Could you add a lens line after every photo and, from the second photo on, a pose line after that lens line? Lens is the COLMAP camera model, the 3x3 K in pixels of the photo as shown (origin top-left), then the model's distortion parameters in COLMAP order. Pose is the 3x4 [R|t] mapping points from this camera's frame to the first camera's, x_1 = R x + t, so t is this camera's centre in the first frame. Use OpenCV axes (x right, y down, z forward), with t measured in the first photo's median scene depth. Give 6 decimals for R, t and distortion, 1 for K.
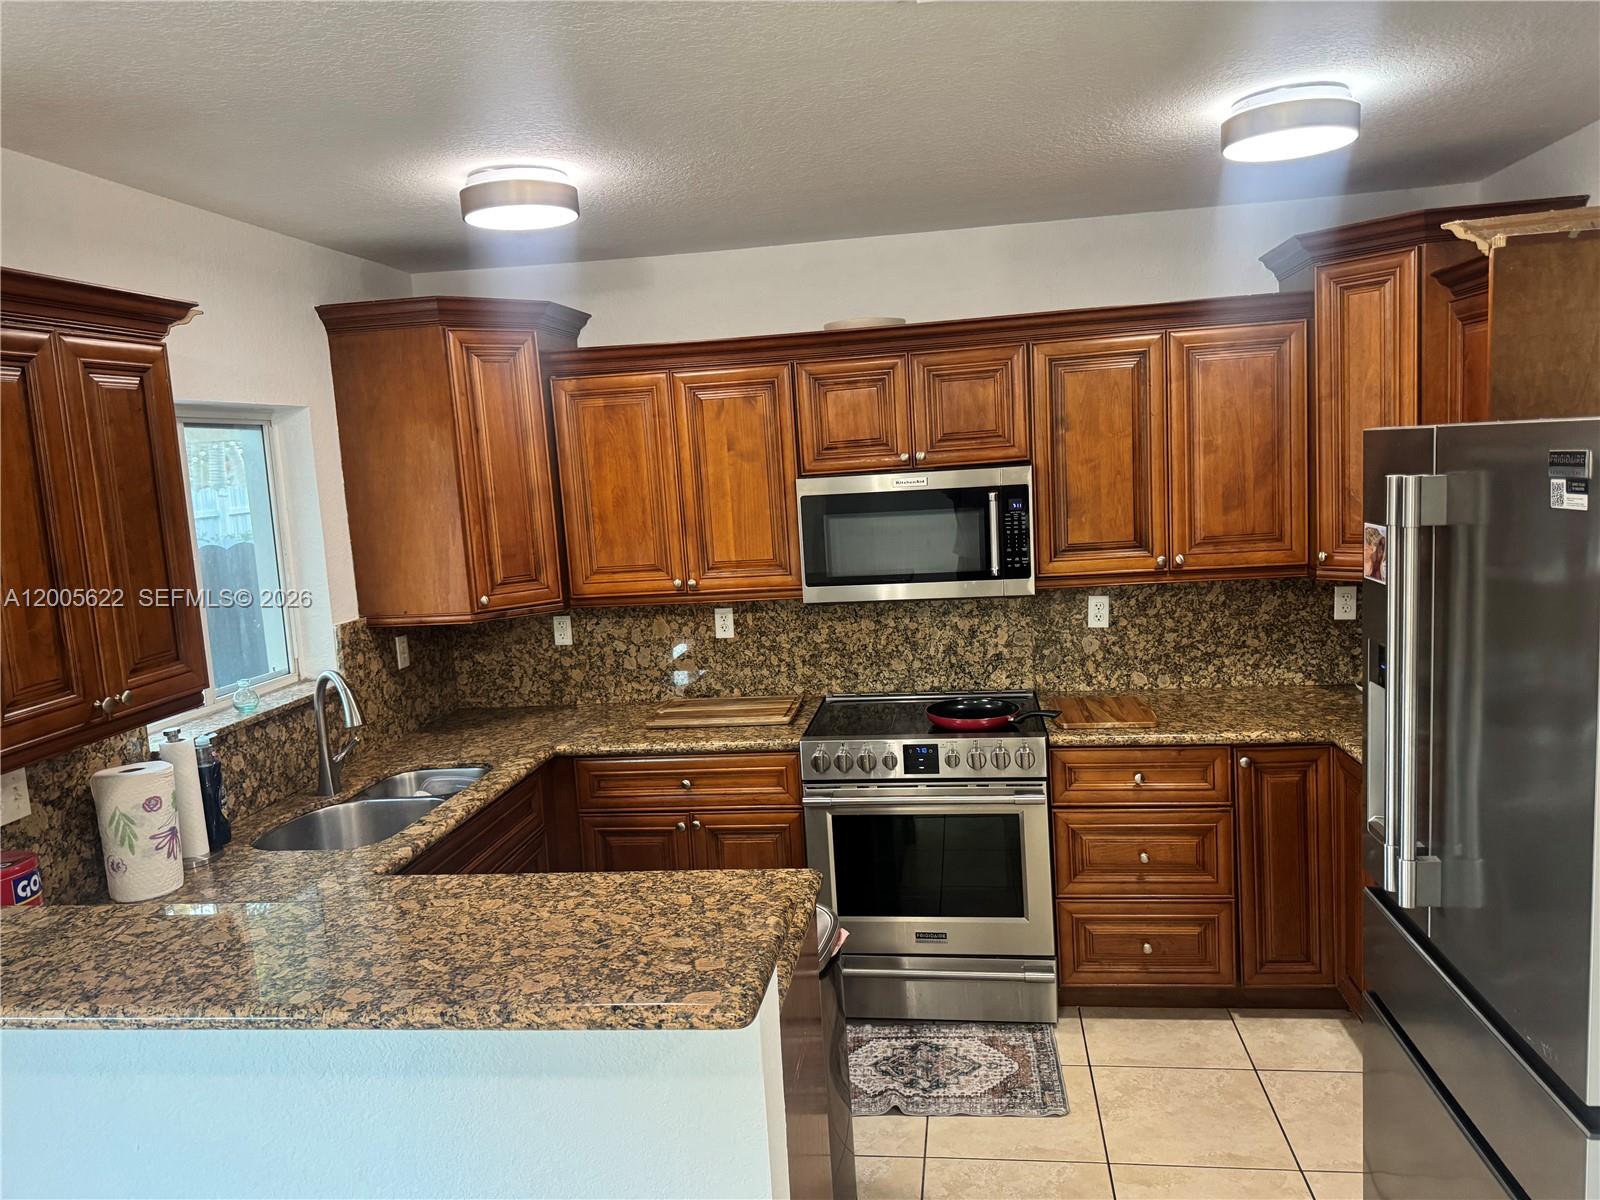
lens RADIAL K [[1119.5, 0, 800.0], [0, 1119.5, 600.0], [0, 0, 1]] dist [0.141720, -0.286131]
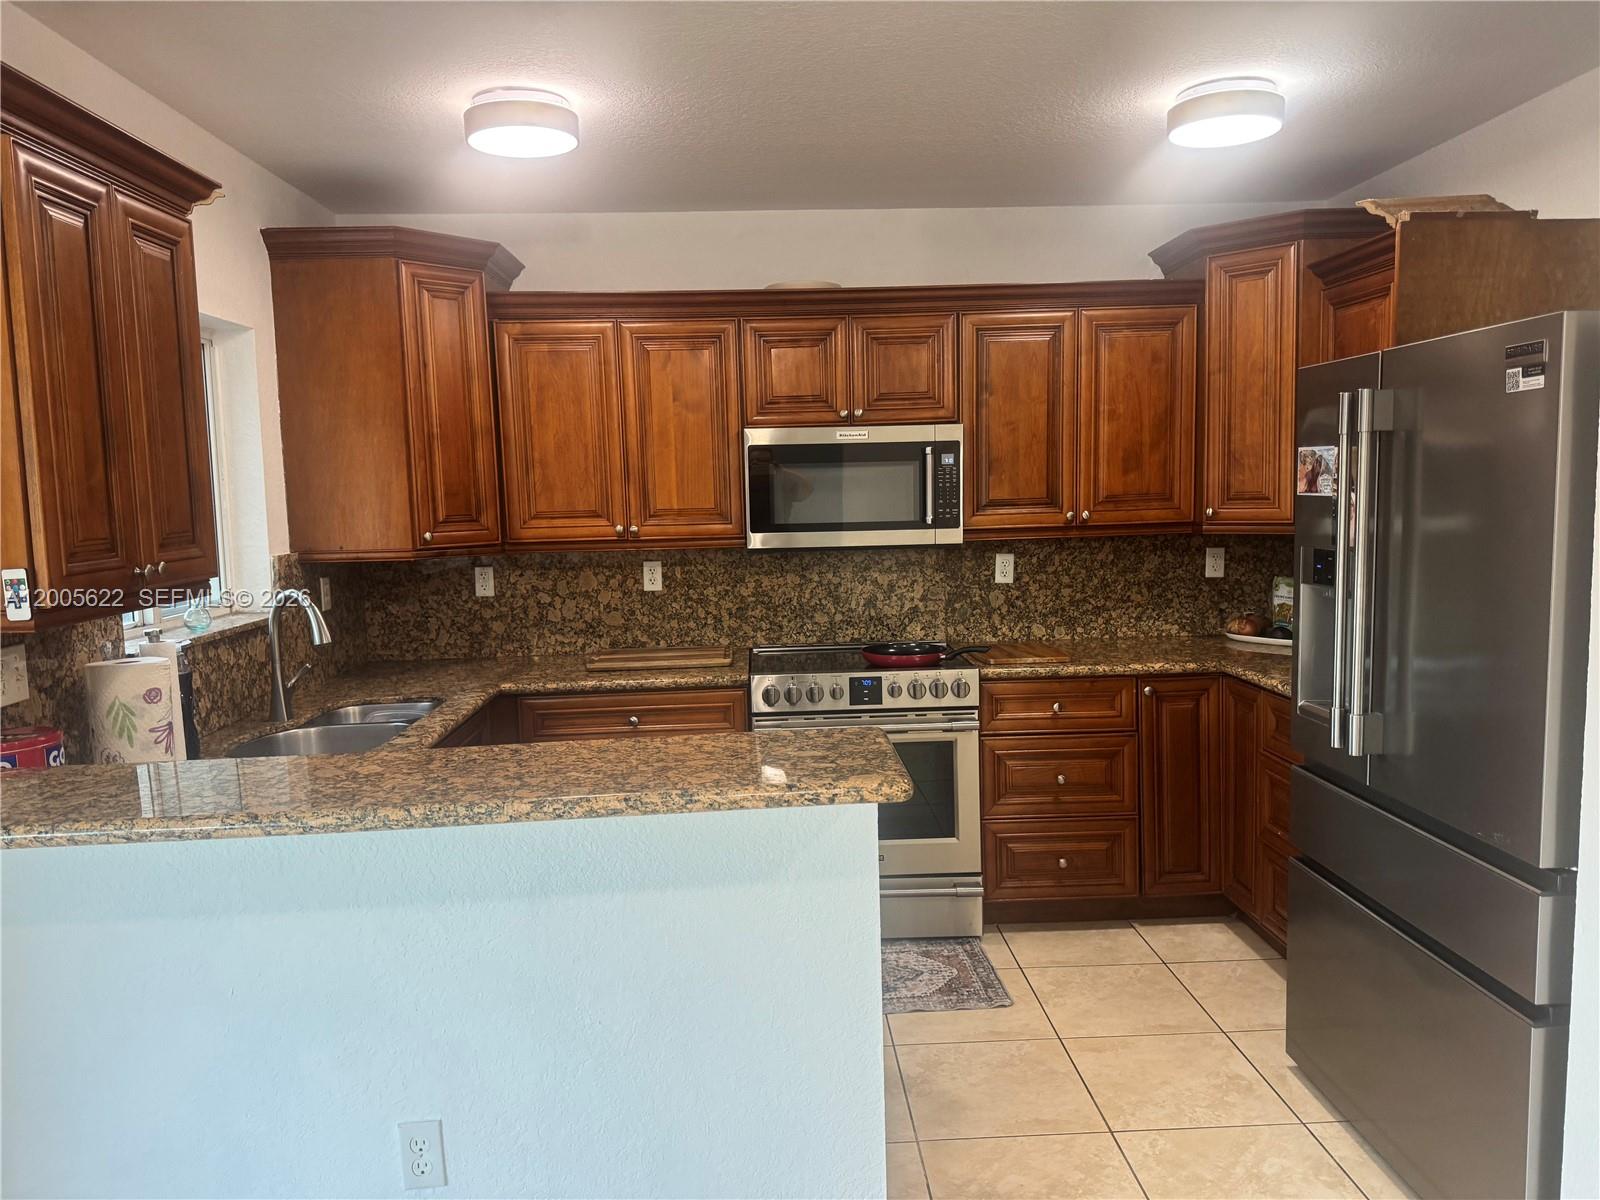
lens RADIAL K [[1119.5, 0, 800.0], [0, 1119.5, 600.0], [0, 0, 1]] dist [0.141720, -0.286131]
pose [[0.982664, 0.015785, 0.184721, -0.145994], [-0.010336, 0.999484, -0.030424, 0.085014], [-0.185106, 0.027988, 0.982320, -0.035214]]
